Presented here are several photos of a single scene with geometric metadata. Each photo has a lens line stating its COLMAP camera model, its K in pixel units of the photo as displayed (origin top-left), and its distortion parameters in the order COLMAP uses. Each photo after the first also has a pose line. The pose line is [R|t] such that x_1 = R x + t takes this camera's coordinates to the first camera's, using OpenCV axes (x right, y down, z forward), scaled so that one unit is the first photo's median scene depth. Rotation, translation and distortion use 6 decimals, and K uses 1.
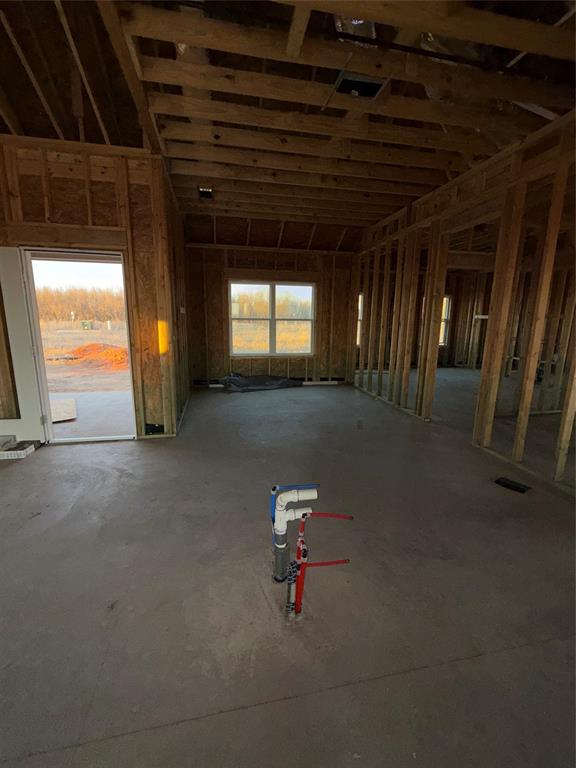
lens RADIAL K [[333.0, 0, 286.7], [0, 333.0, 384.8], [0, 0, 1]] dist [0.003213, 0.000180]
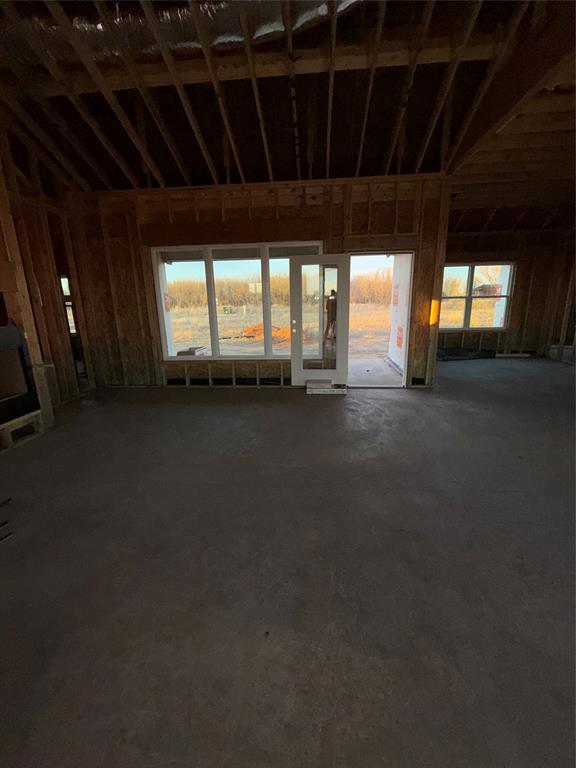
lens RADIAL K [[333.0, 0, 288.5], [0, 333.0, 382.1], [0, 0, 1]] dist [0.003213, 0.000180]
pose [[0.959630, 0.035125, -0.279062, -0.302237], [-0.022565, 0.998588, 0.048094, 0.048188], [0.280357, -0.039855, 0.959068, -0.254889]]
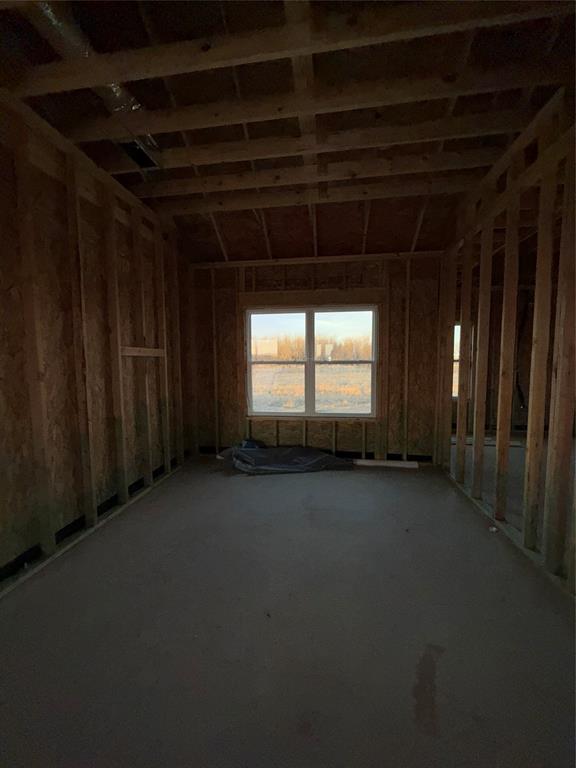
lens RADIAL K [[300.5, 0, 293.4], [0, 300.5, 381.2], [0, 0, 1]] dist [0.010802, -0.000162]
pose [[0.942691, 0.003546, -0.333648, 0.128498], [-0.046978, 0.991394, -0.122196, -0.083345], [0.330343, 0.130867, 0.934745, 0.428477]]
